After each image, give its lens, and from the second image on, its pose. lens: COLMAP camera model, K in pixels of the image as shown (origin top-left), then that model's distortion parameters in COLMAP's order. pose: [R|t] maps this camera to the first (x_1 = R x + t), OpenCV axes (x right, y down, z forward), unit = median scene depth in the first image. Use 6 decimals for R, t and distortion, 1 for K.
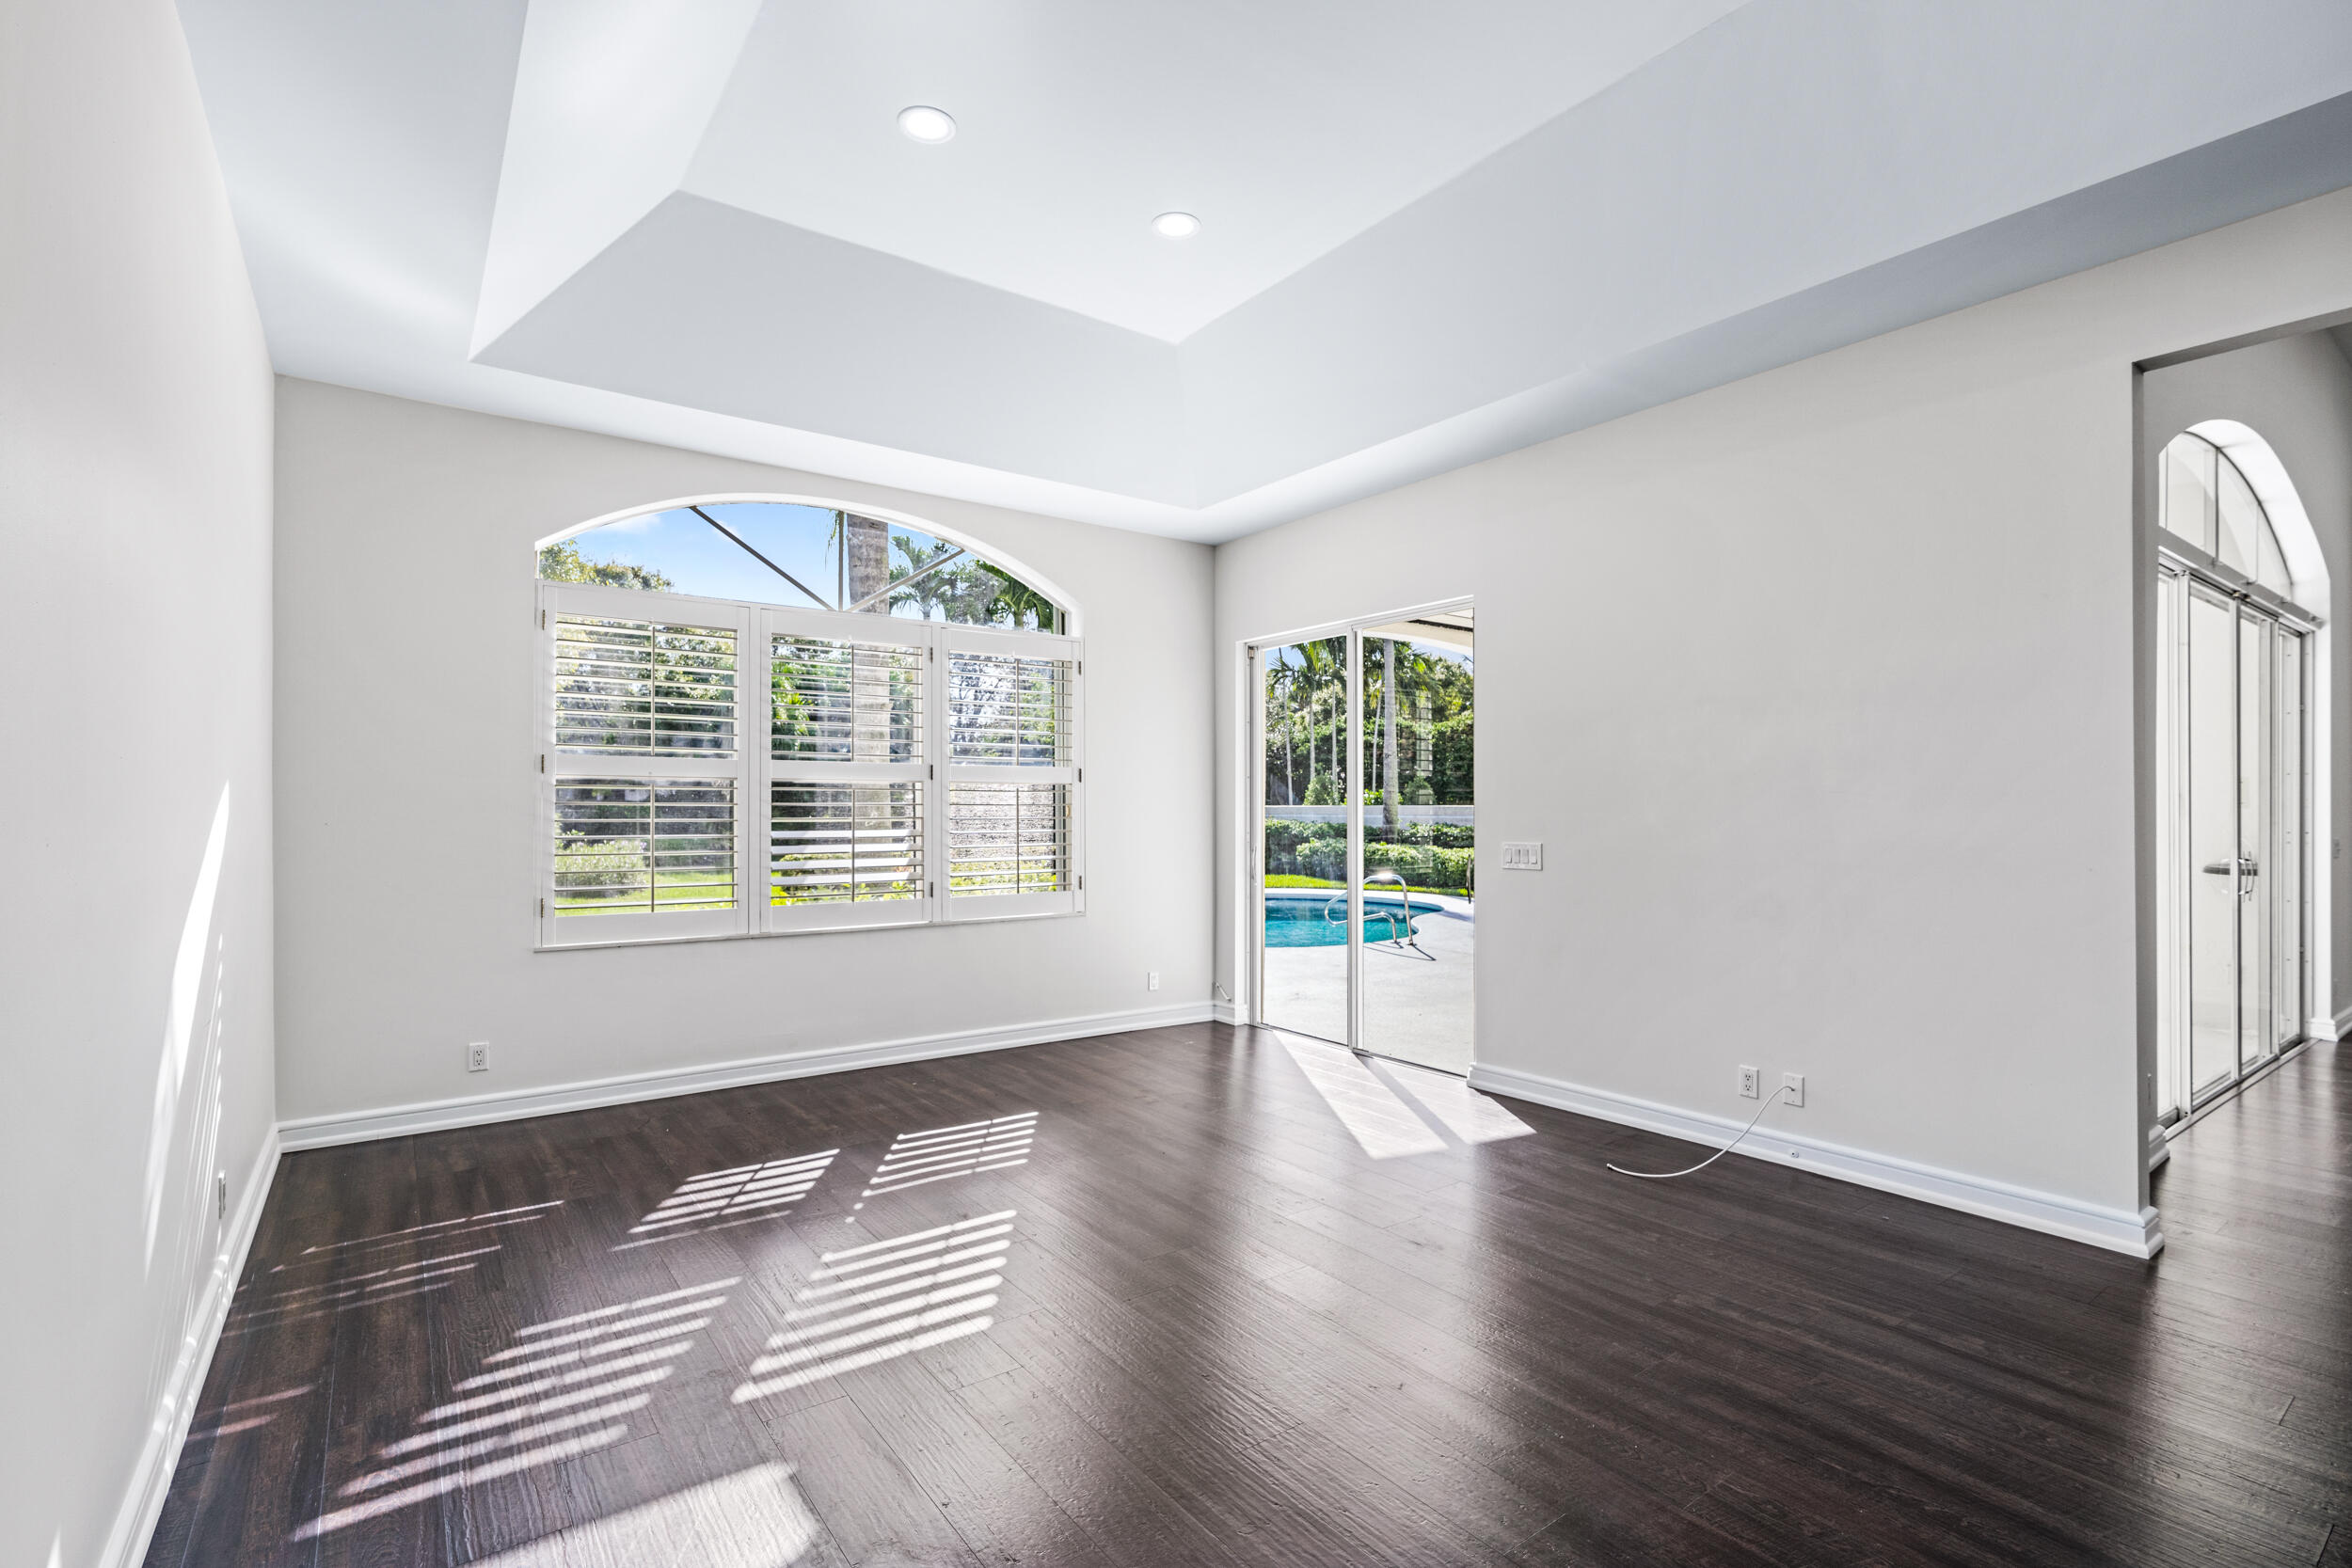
lens RADIAL K [[1074.8, 0, 1161.0], [0, 1074.8, 798.6], [0, 0, 1]] dist [0.000770, 0.000963]
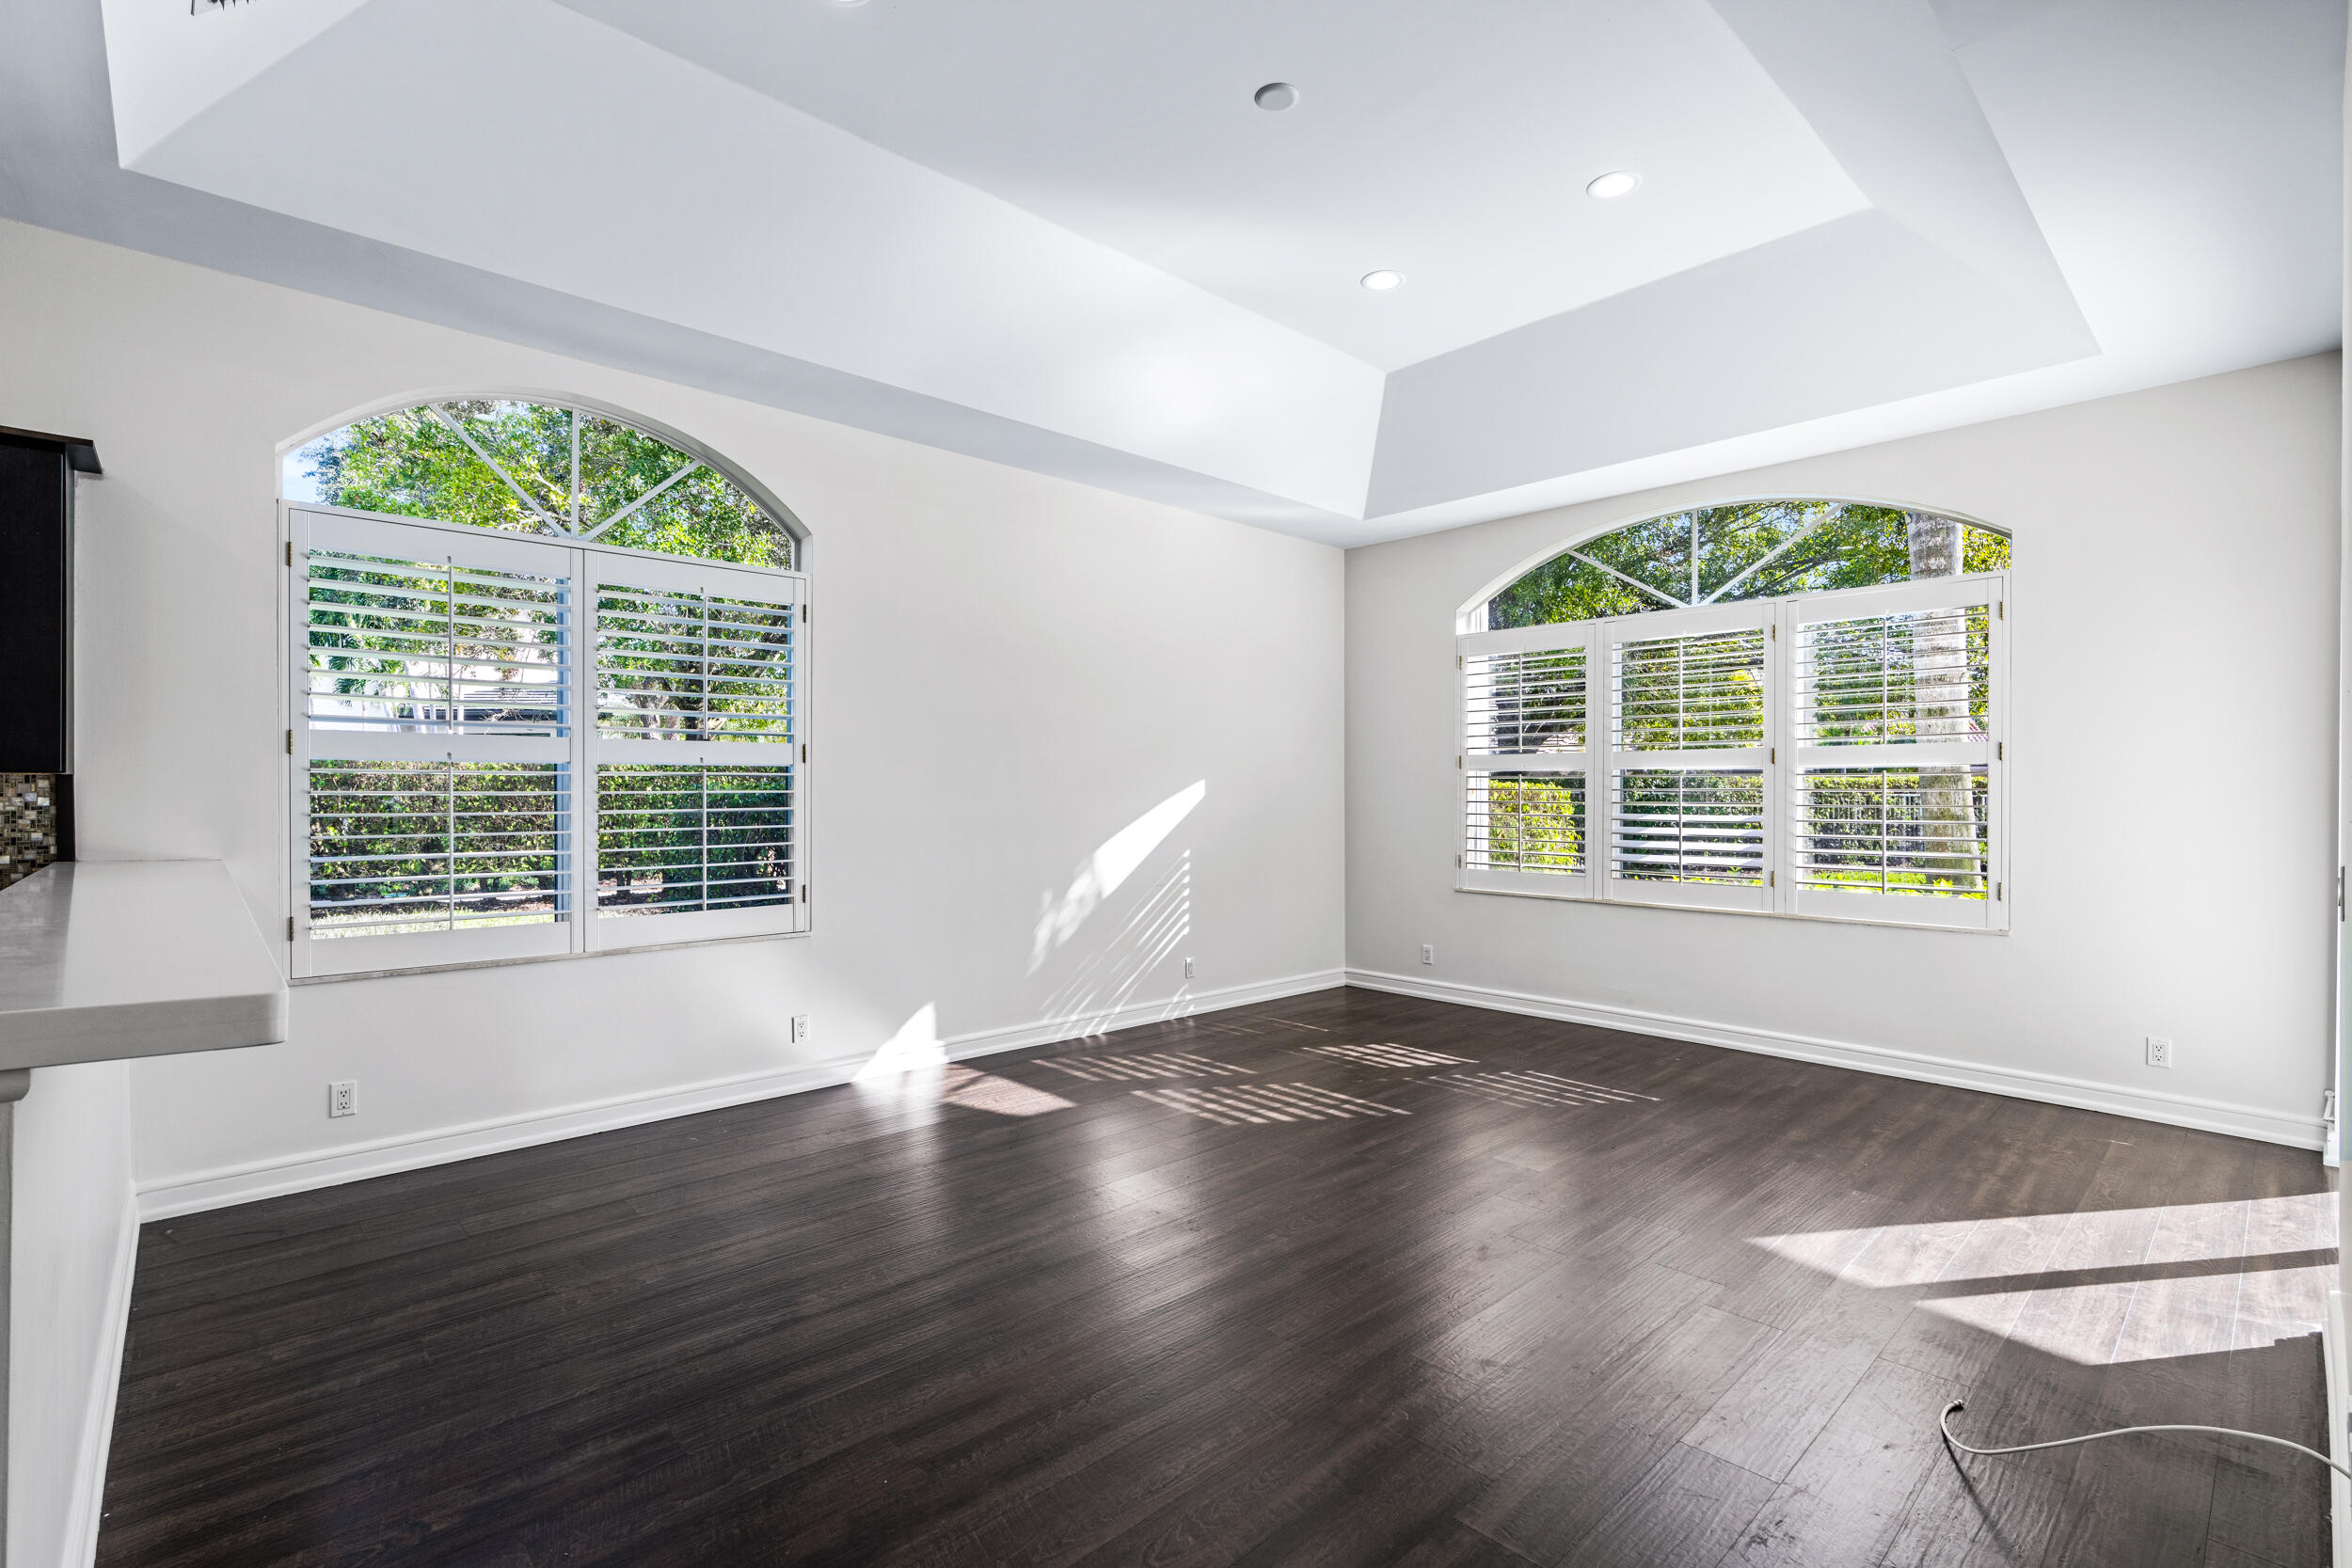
lens RADIAL K [[1065.3, 0, 1169.8], [0, 1065.3, 793.3], [0, 0, 1]] dist [-0.004146, 0.000428]
pose [[0.126158, 0.001267, -0.992009, 0.781596], [0.006618, 0.999976, 0.002119, 0.003756], [0.991988, -0.006833, 0.126147, 0.417534]]
